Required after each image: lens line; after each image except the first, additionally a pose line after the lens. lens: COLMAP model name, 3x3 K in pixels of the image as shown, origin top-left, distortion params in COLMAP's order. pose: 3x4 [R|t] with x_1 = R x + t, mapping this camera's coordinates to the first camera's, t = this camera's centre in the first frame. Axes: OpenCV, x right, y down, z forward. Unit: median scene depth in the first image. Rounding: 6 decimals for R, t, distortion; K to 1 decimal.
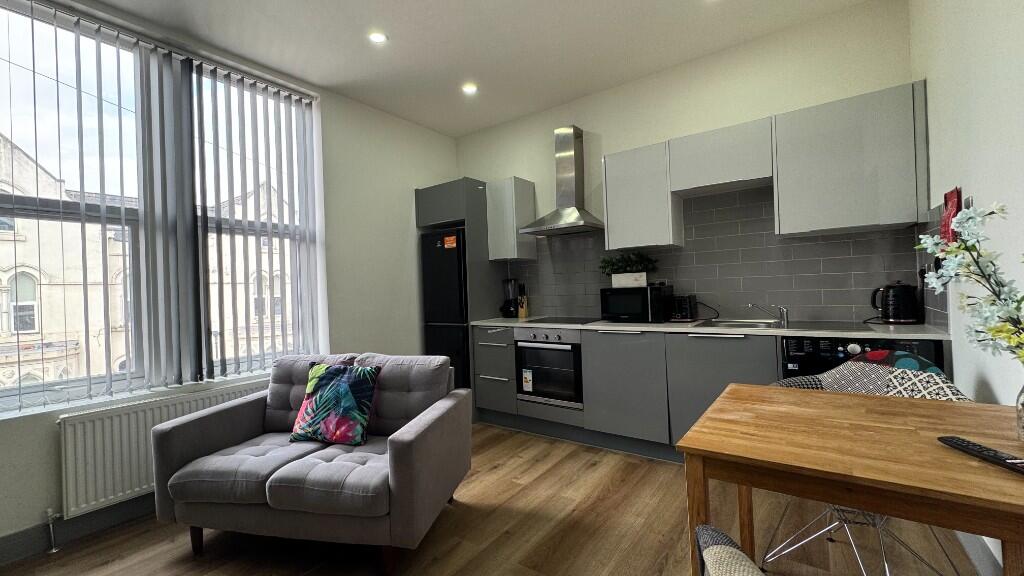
lens RADIAL K [[412.6, 0, 510.4], [0, 412.6, 286.2], [0, 0, 1]] dist [0.001562, 0.000612]
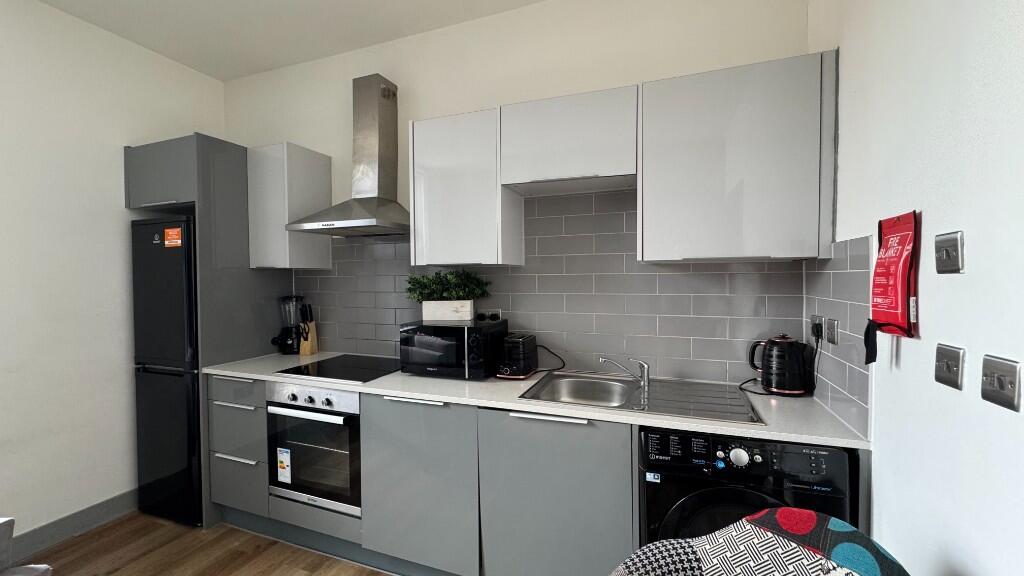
lens RADIAL K [[412.6, 0, 511.2], [0, 412.6, 287.1], [0, 0, 1]] dist [0.001562, 0.000612]
pose [[0.963628, 0.025971, 0.265982, 0.210802], [-0.031074, 0.999405, 0.014993, -0.068207], [-0.265434, -0.022712, 0.963861, 0.320821]]
